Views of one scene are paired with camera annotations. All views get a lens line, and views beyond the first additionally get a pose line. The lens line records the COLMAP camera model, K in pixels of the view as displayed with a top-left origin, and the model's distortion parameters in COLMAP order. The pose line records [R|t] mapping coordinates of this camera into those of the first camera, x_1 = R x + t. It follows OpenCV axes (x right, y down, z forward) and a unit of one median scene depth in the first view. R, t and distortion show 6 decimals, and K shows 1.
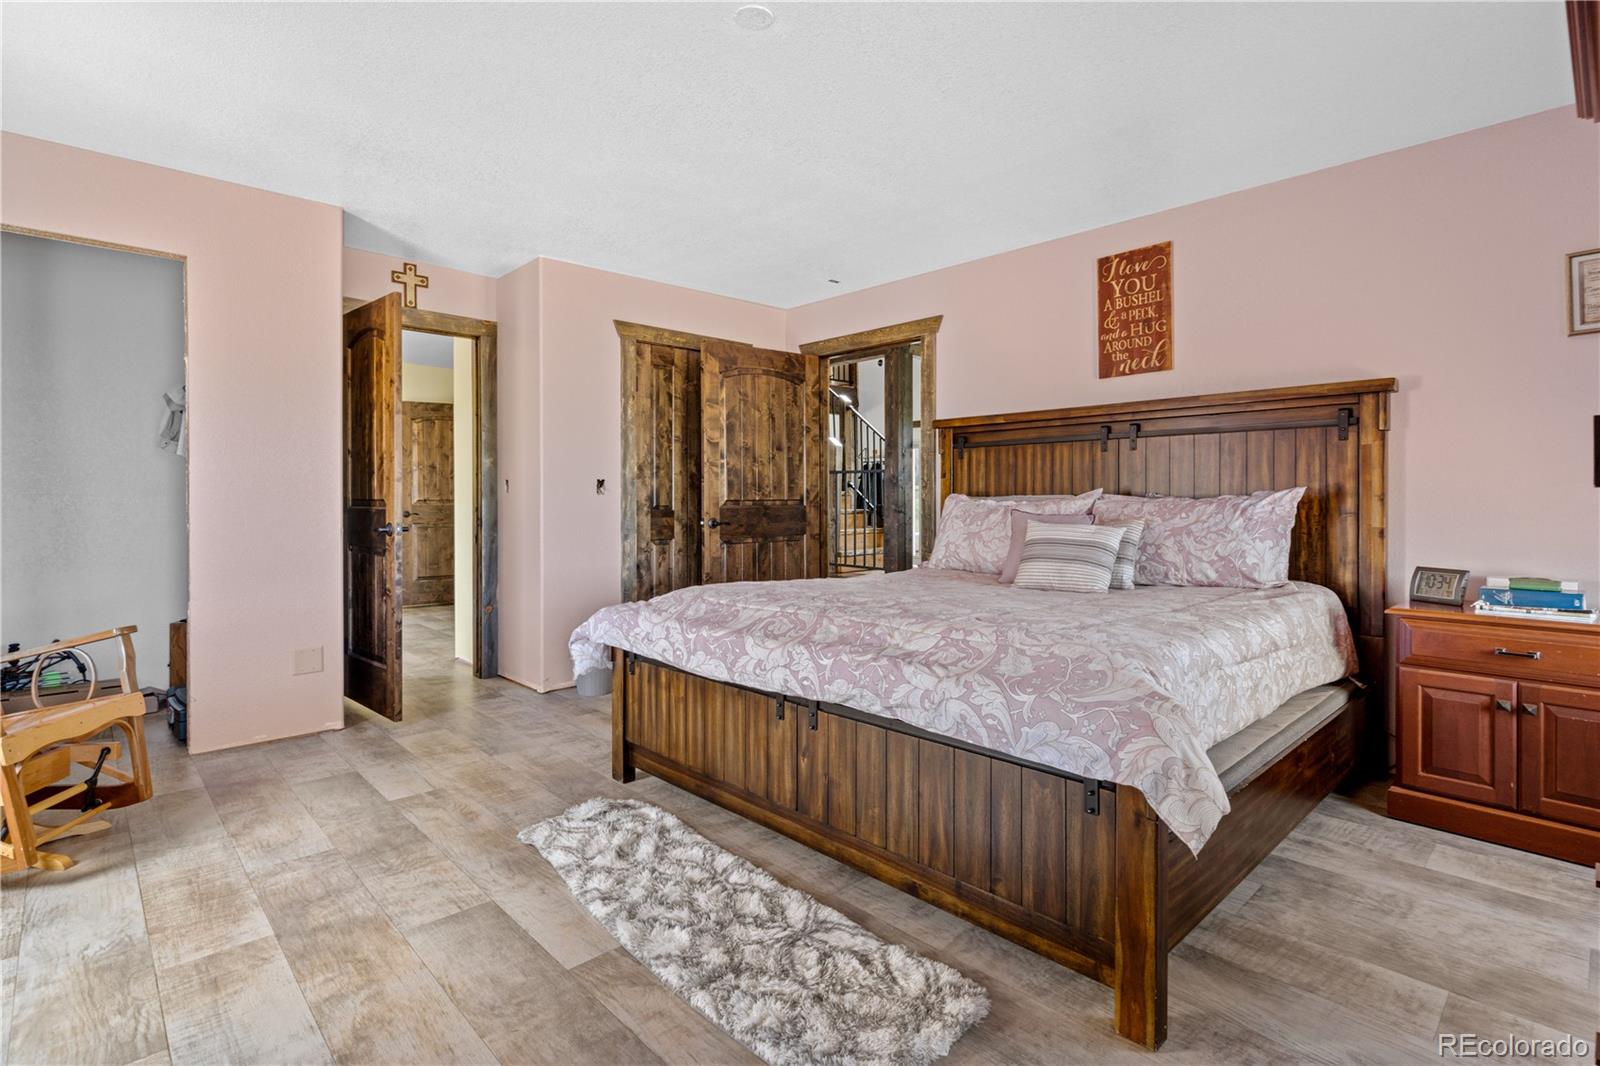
lens RADIAL K [[774.0, 0, 796.5], [0, 774.0, 505.1], [0, 0, 1]] dist [0.000872, -0.001233]
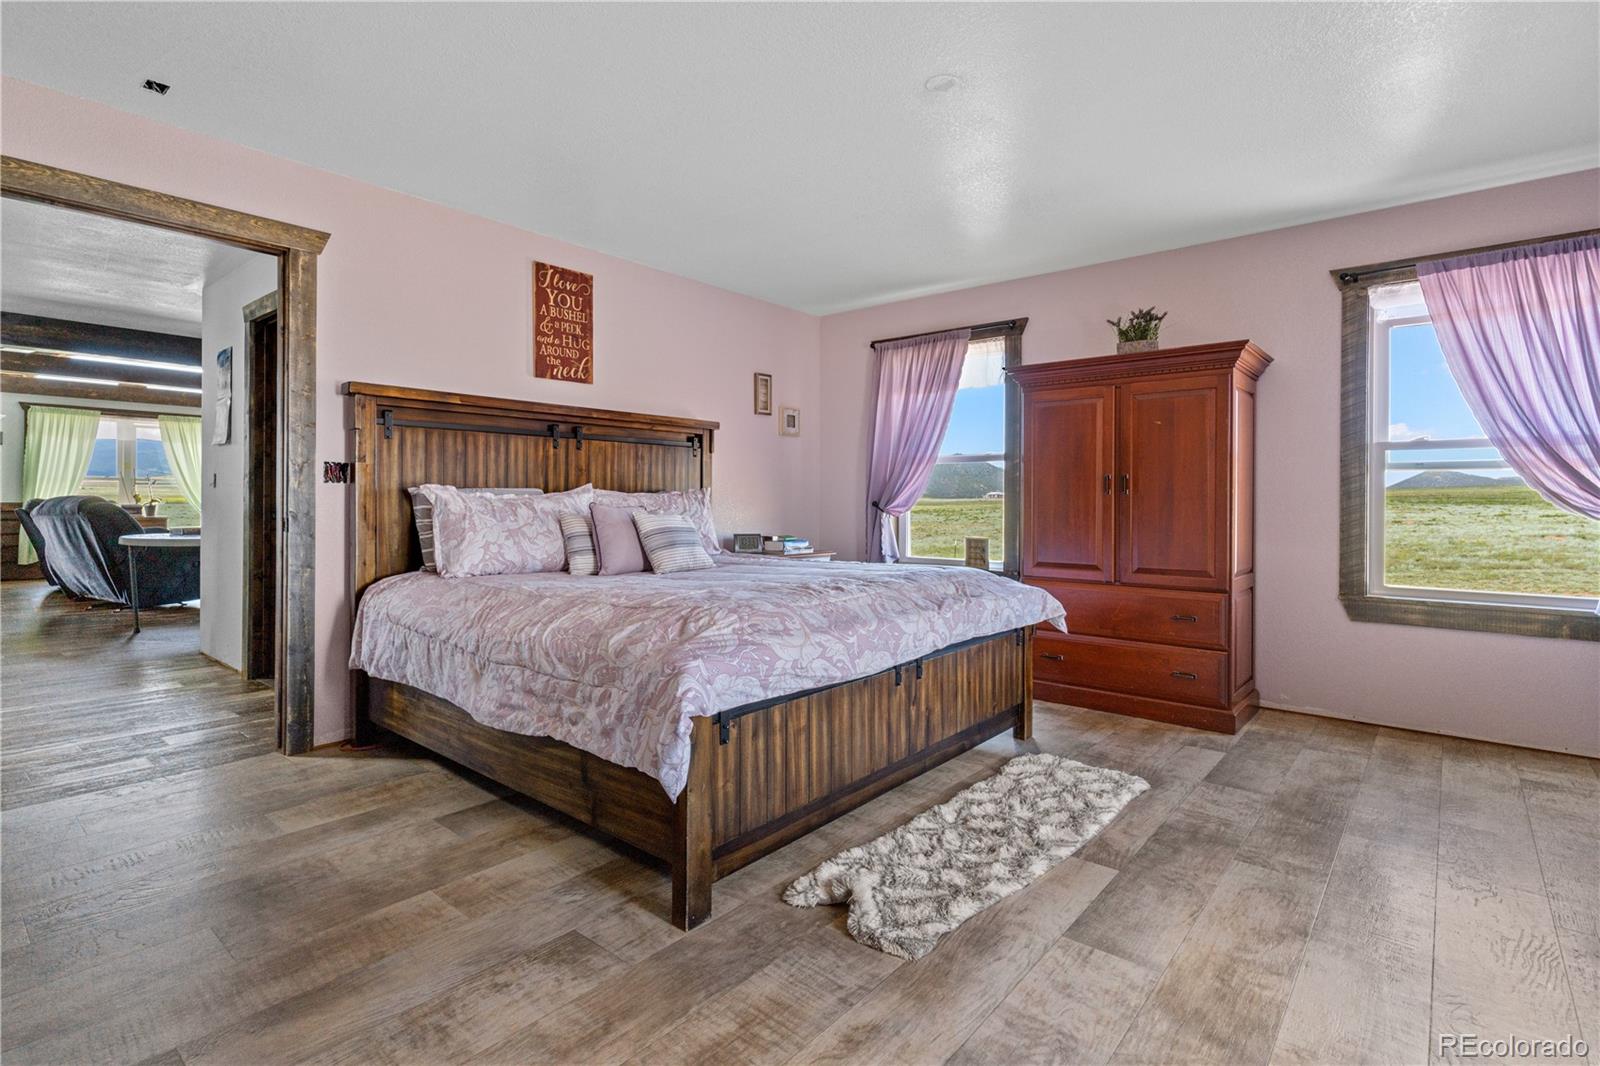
lens RADIAL K [[774.0, 0, 807.3], [0, 774.0, 500.9], [0, 0, 1]] dist [0.000872, -0.001233]
pose [[-0.122997, 0.000918, 0.992407, -0.718172], [0.003195, 0.999995, -0.000529, 0.004385], [-0.992402, 0.003106, -0.122999, 0.808488]]
